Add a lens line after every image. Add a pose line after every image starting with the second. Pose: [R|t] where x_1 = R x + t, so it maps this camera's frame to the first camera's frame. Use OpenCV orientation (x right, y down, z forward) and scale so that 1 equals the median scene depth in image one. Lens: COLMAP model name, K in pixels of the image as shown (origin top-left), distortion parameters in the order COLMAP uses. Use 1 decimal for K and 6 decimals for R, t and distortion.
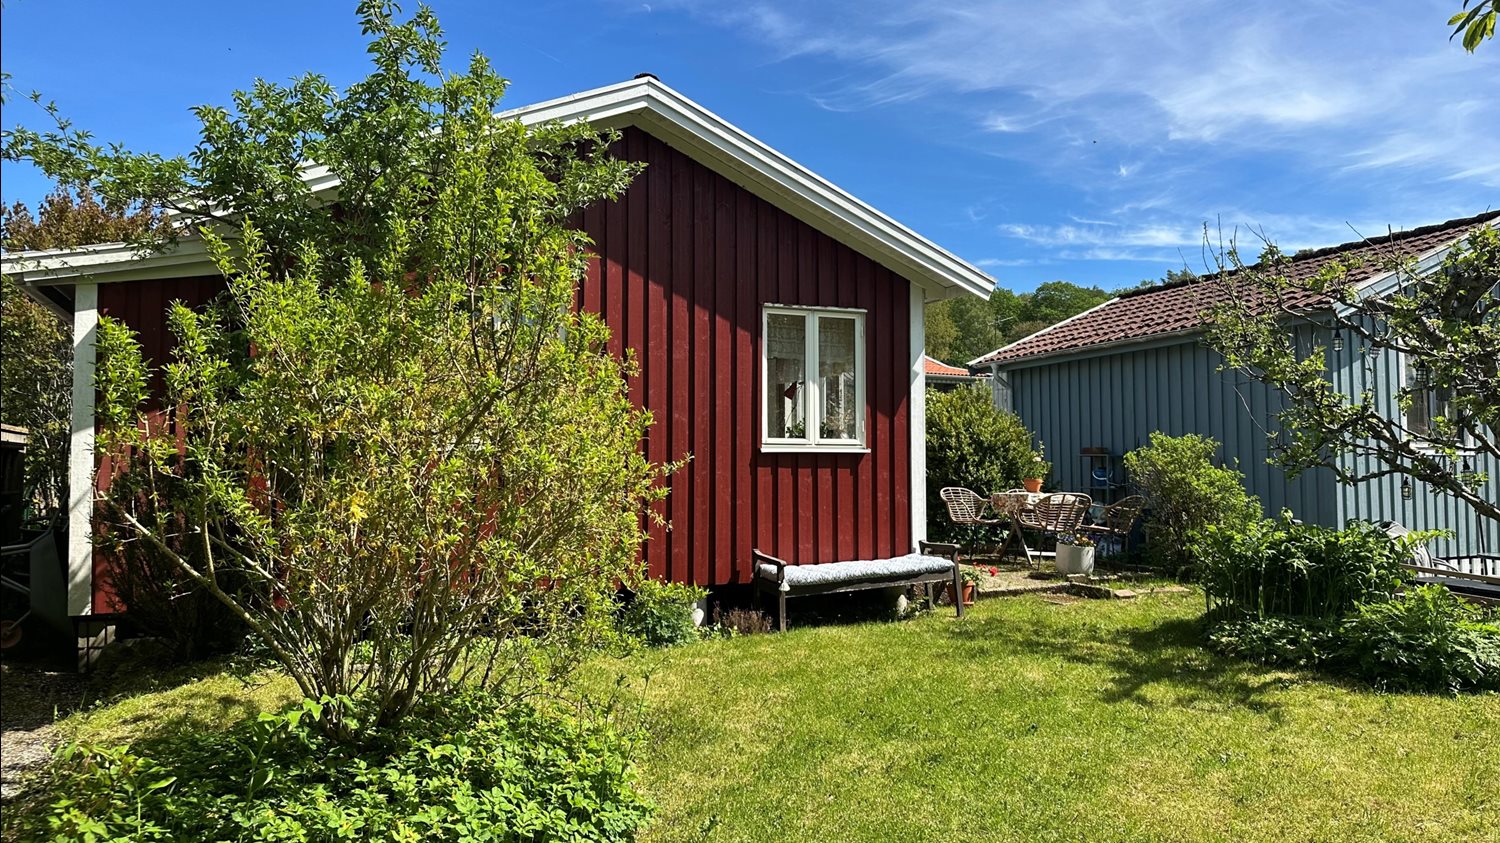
lens RADIAL K [[1065.8, 0, 762.9], [0, 1065.8, 422.1], [0, 0, 1]] dist [0.065670, -0.054958]
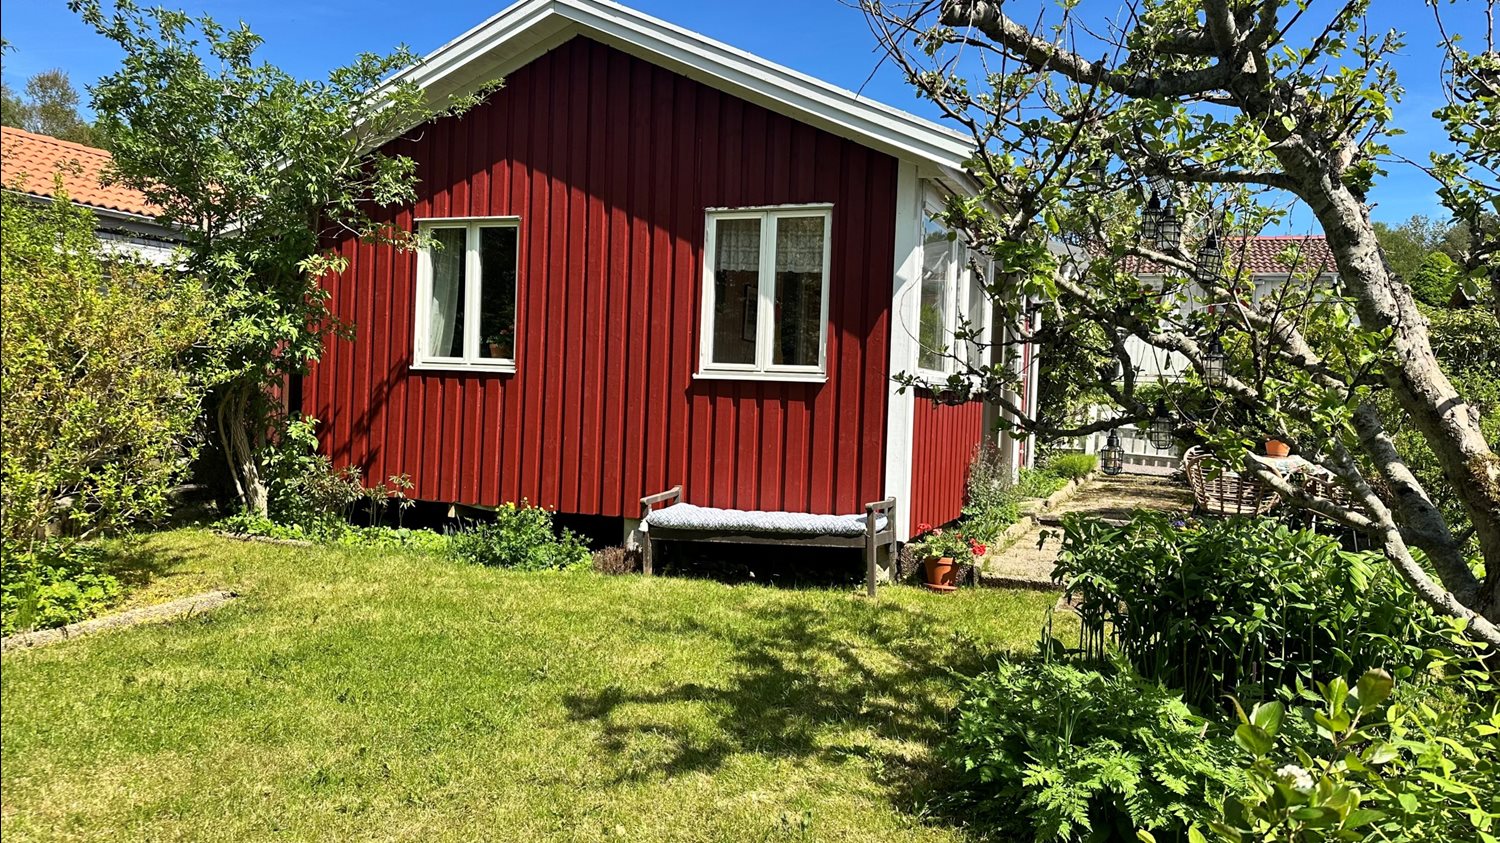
lens RADIAL K [[1065.8, 0, 762.9], [0, 1065.8, 422.1], [0, 0, 1]] dist [0.065670, -0.054958]
pose [[0.685477, 0.048599, -0.726471, 0.662769], [-0.007327, 0.998180, 0.059863, 0.010902], [0.728058, -0.035712, 0.684585, 0.416435]]
